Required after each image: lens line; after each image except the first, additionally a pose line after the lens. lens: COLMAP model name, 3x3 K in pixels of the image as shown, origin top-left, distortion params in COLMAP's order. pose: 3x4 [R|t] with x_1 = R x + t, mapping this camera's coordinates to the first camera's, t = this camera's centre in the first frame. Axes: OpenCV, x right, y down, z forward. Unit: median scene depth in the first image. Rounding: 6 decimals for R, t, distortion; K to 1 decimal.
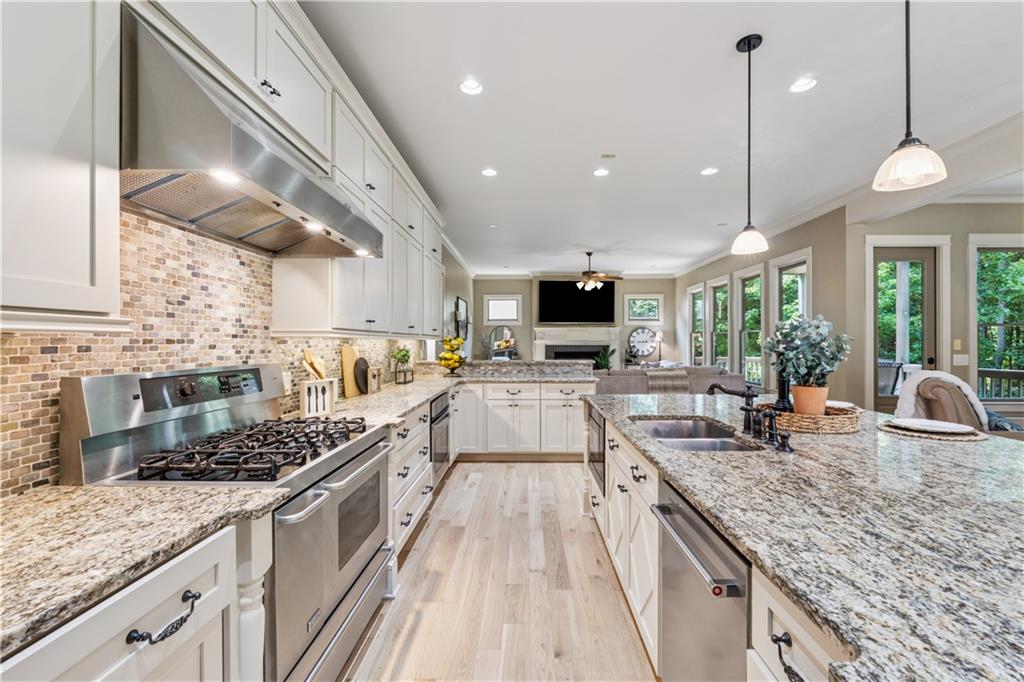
lens RADIAL K [[436.7, 0, 520.4], [0, 436.7, 342.9], [0, 0, 1]] dist [-0.008381, 0.000319]
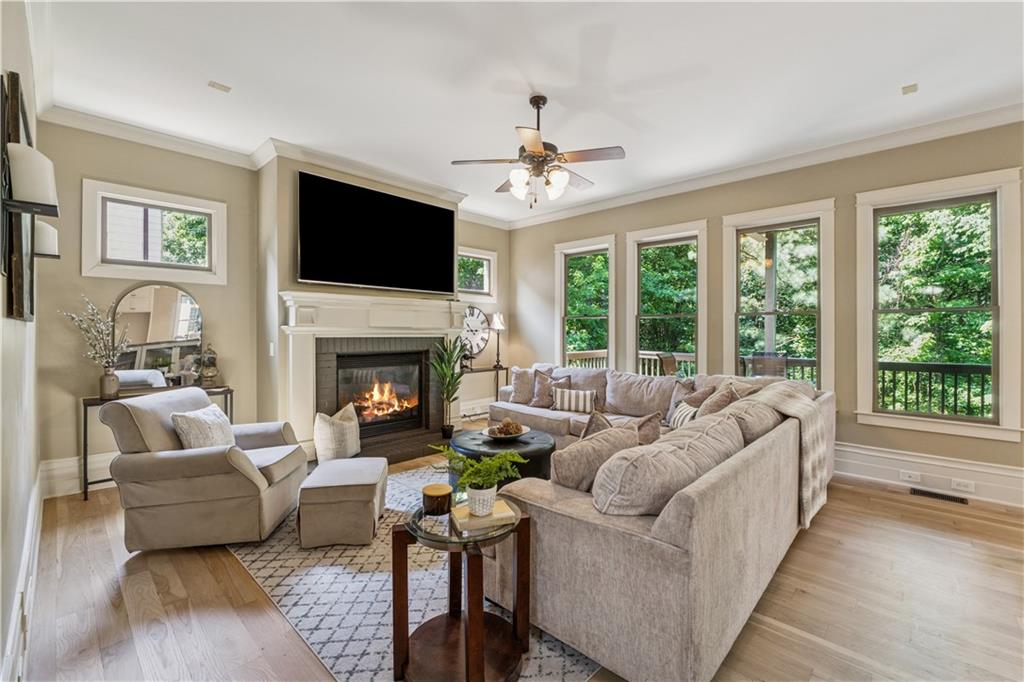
lens RADIAL K [[436.7, 0, 512.3], [0, 436.7, 334.9], [0, 0, 1]] dist [-0.008381, 0.000319]
pose [[0.682965, 0.000479, 0.730451, -0.103011], [-0.008152, 0.999943, 0.006966, -0.001562], [-0.730406, -0.010712, 0.682929, 0.571309]]
